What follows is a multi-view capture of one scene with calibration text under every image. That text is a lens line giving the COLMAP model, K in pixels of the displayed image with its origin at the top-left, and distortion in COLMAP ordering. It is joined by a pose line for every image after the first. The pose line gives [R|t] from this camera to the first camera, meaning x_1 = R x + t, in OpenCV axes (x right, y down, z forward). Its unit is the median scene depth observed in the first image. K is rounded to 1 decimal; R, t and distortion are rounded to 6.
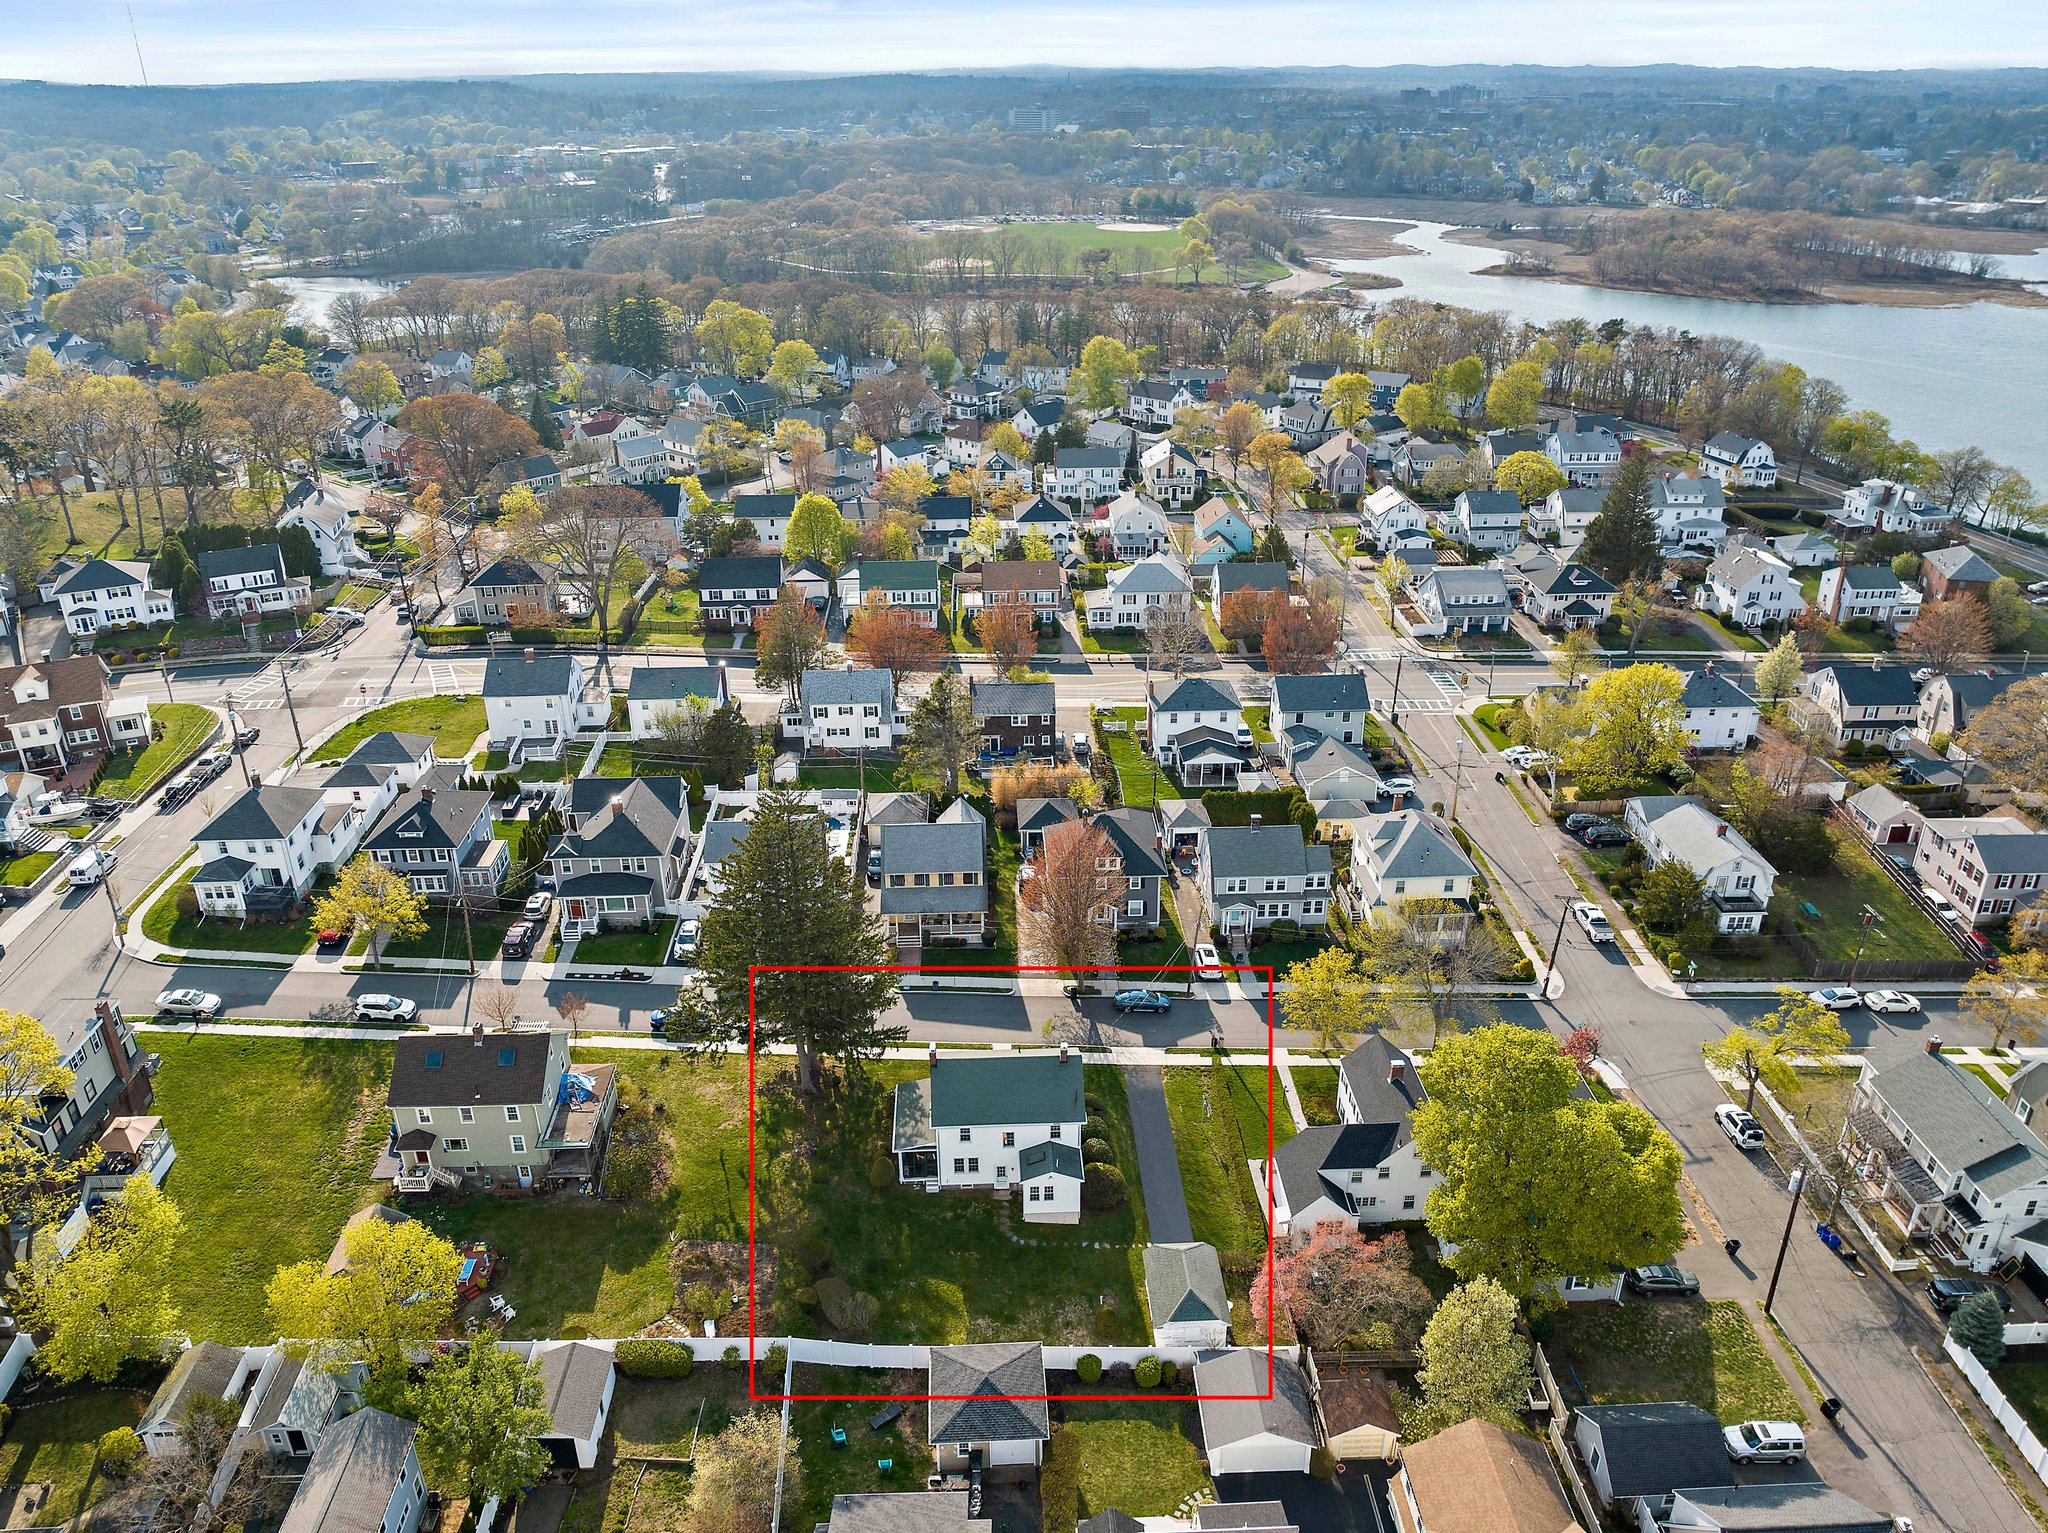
lens RADIAL K [[1459.5, 0, 1062.8], [0, 1459.5, 766.7], [0, 0, 1]] dist [-0.011875, -0.034245]
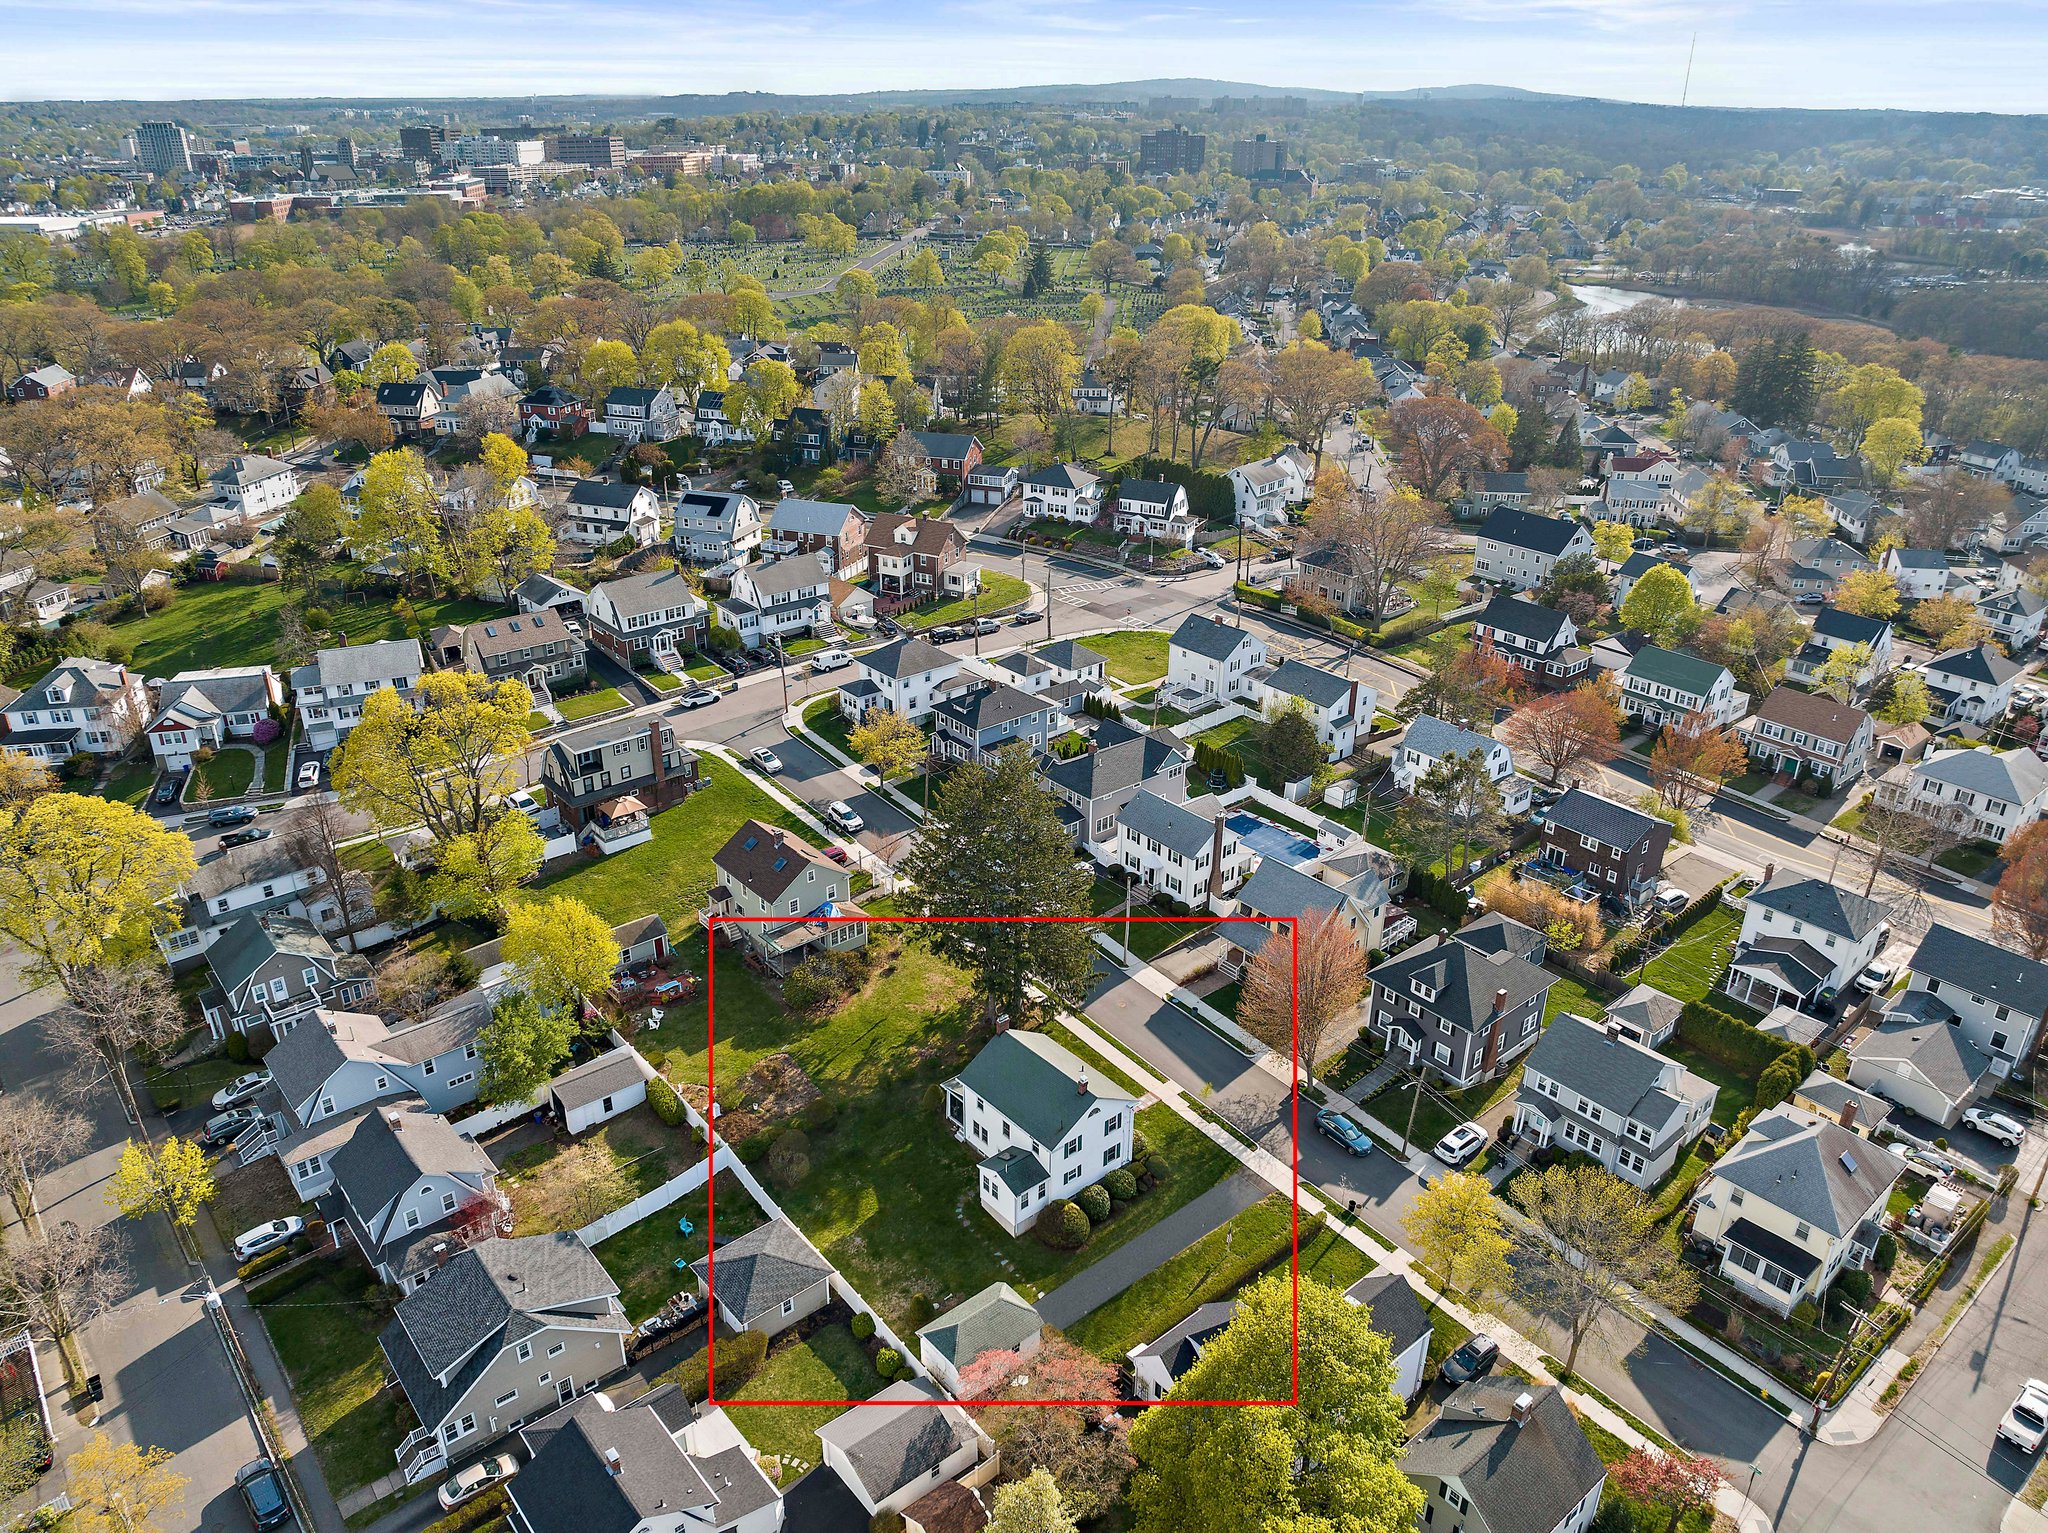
lens RADIAL K [[1459.5, 0, 1062.8], [0, 1459.5, 766.7], [0, 0, 1]] dist [-0.011875, -0.034245]
pose [[0.618070, 0.342963, -0.707365, 0.471408], [-0.352274, 0.925245, 0.140798, -0.106930], [0.702775, 0.162163, 0.692684, 0.196981]]
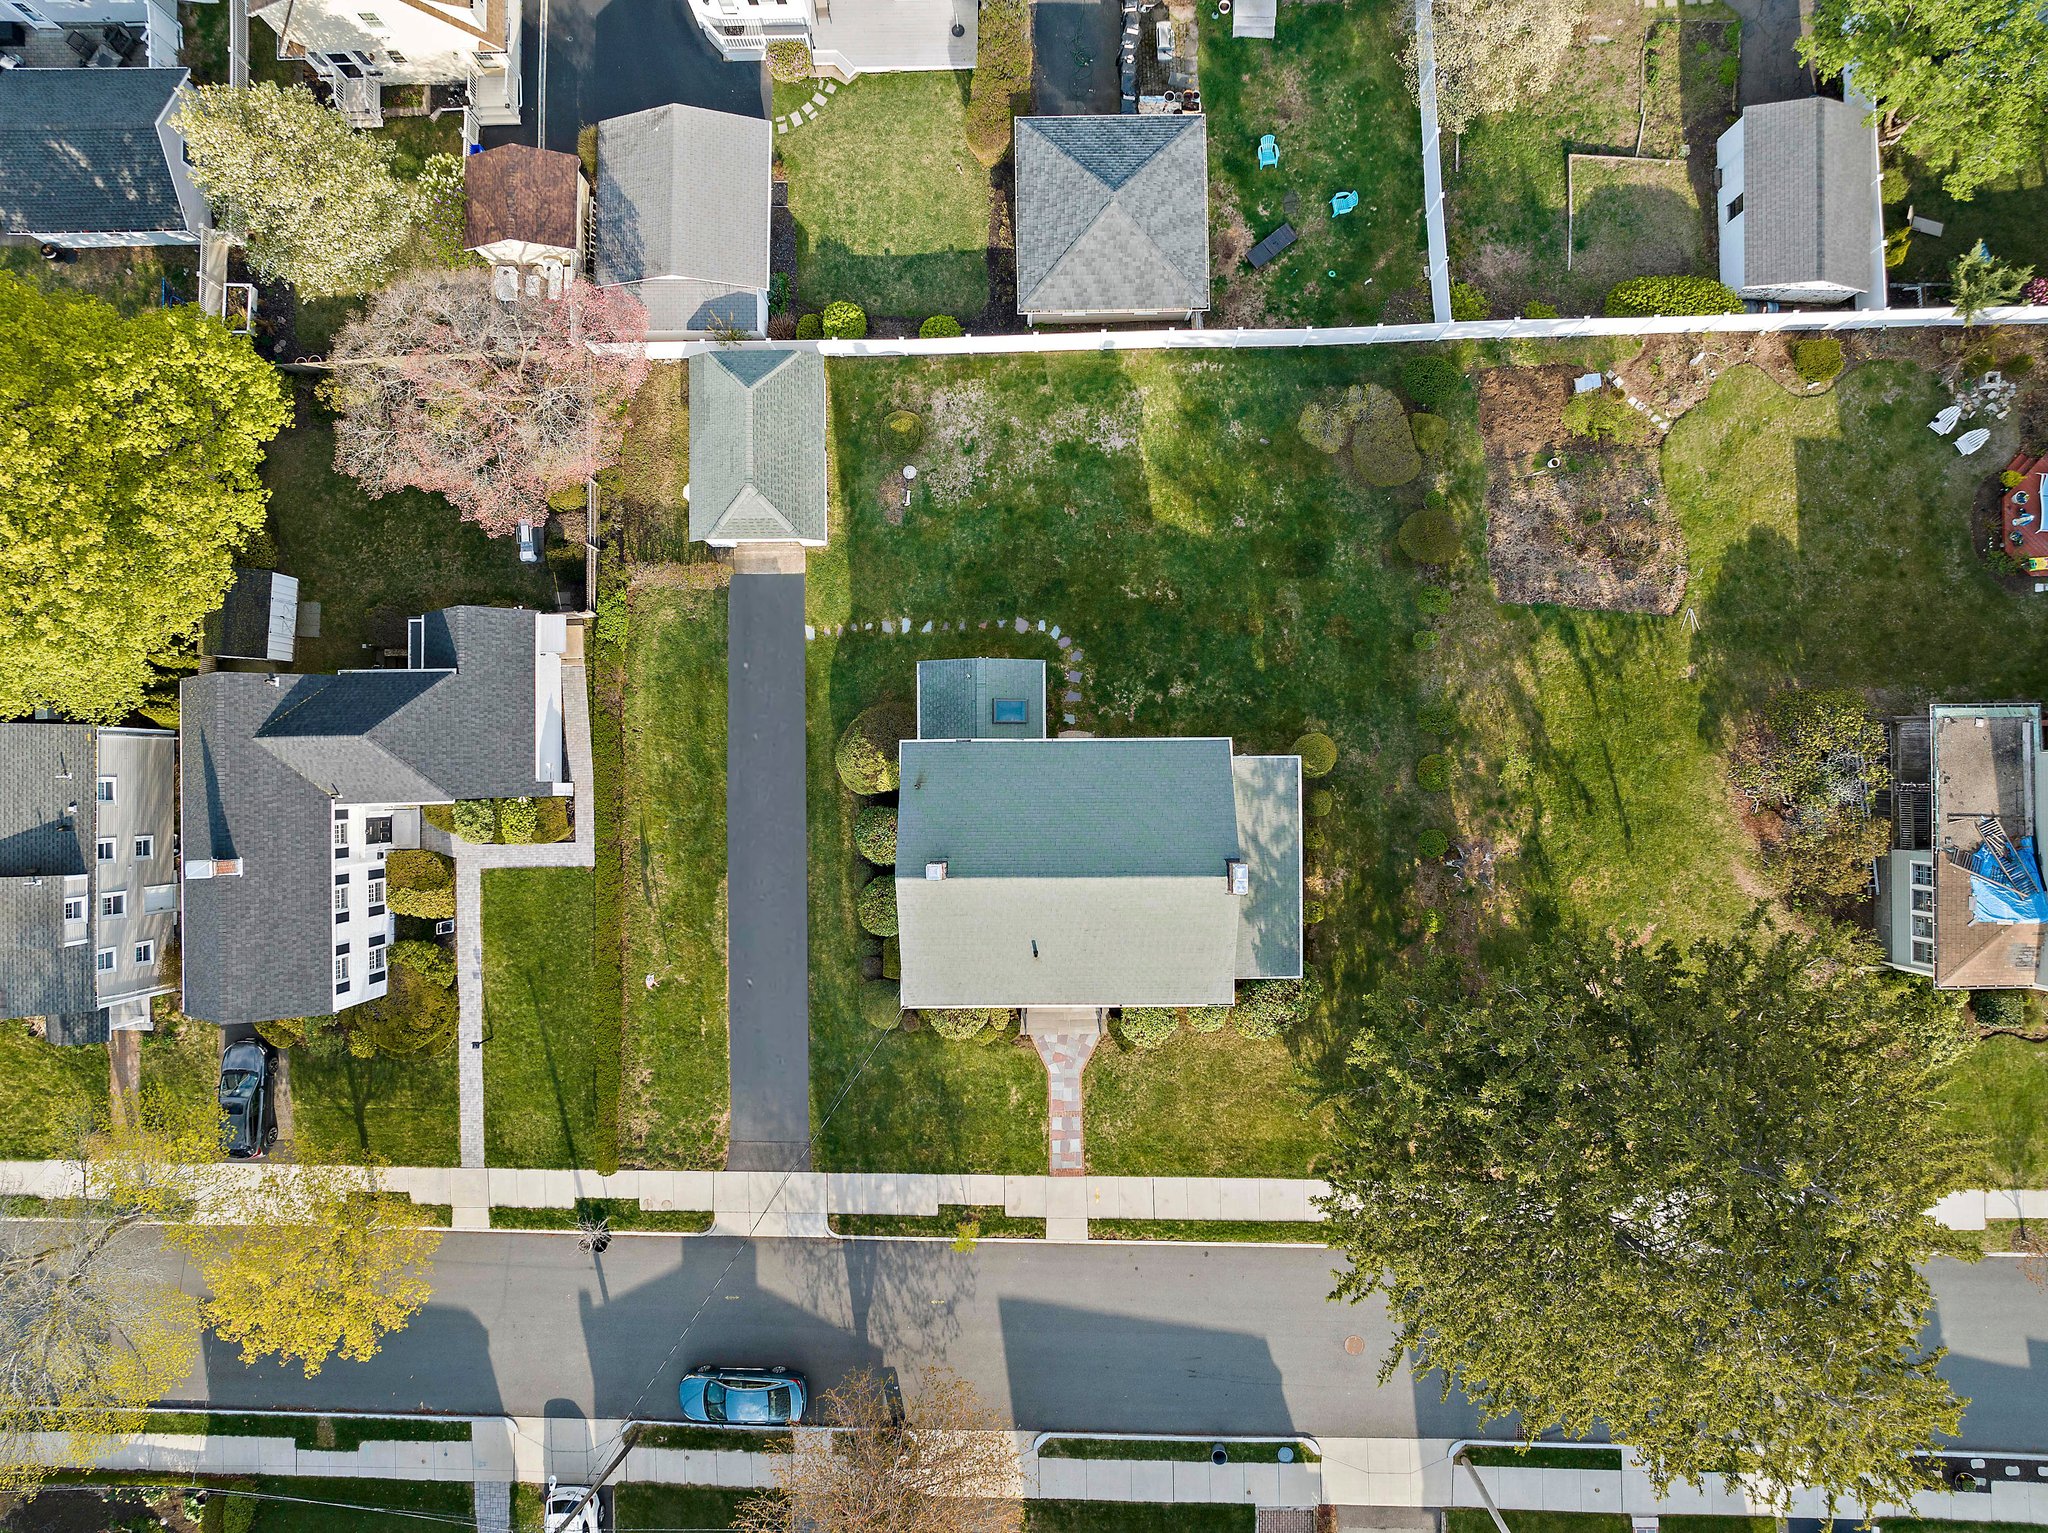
lens RADIAL K [[1459.5, 0, 1062.8], [0, 1459.5, 766.7], [0, 0, 1]] dist [-0.011875, -0.034245]
pose [[-0.998402, -0.055556, 0.010371, -0.032331], [0.032767, -0.419508, 0.907160, -0.138348], [-0.046048, 0.906050, 0.420658, 0.594780]]
